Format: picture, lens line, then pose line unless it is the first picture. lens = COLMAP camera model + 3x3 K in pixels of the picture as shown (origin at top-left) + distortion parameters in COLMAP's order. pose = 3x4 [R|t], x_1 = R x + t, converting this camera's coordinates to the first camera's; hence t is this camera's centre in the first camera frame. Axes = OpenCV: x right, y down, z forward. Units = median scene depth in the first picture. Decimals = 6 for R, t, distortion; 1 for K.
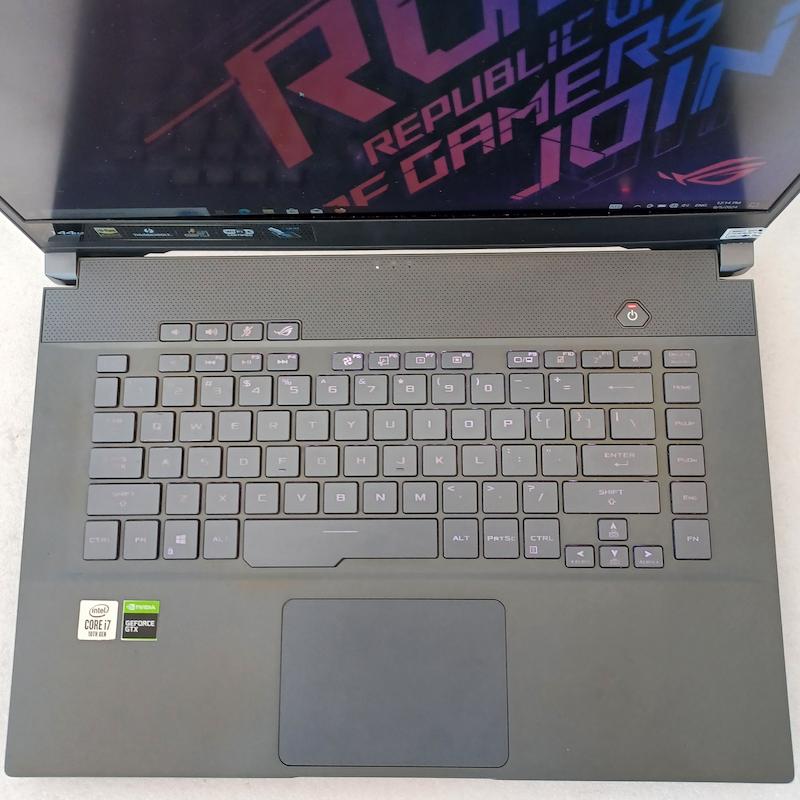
lens RADIAL K [[796.6, 0, 390.6], [0, 796.6, 403.0], [0, 0, 1]] dist [0.103212, -0.179313]
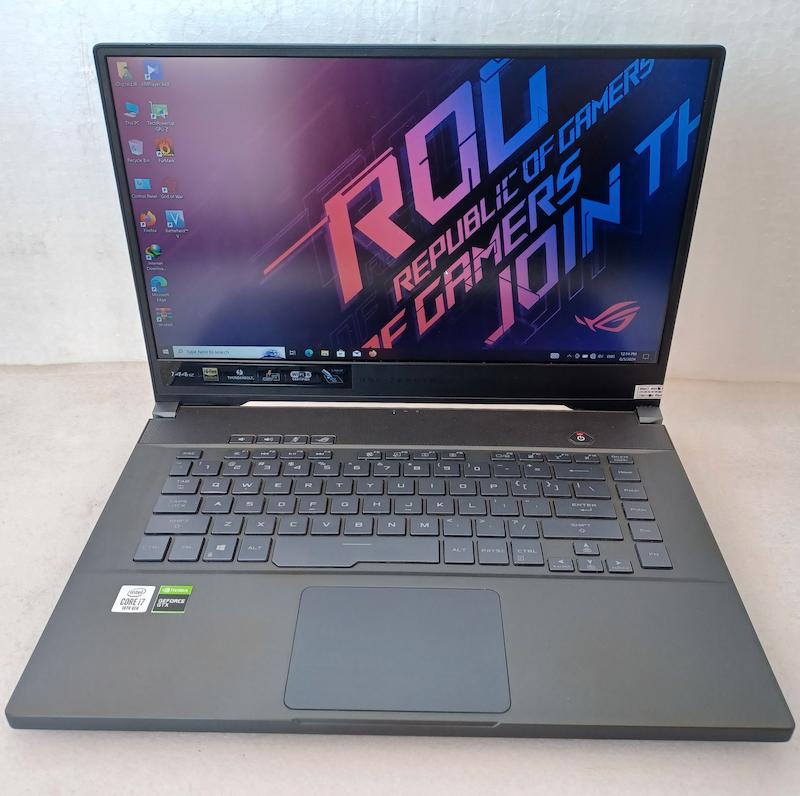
lens RADIAL K [[796.6, 0, 390.6], [0, 796.6, 401.0], [0, 0, 1]] dist [0.103212, -0.179313]
pose [[0.998992, 0.044255, -0.007498, -0.016631], [-0.035941, 0.688600, -0.724250, 1.065609], [-0.026888, 0.723790, 0.689496, 0.036020]]
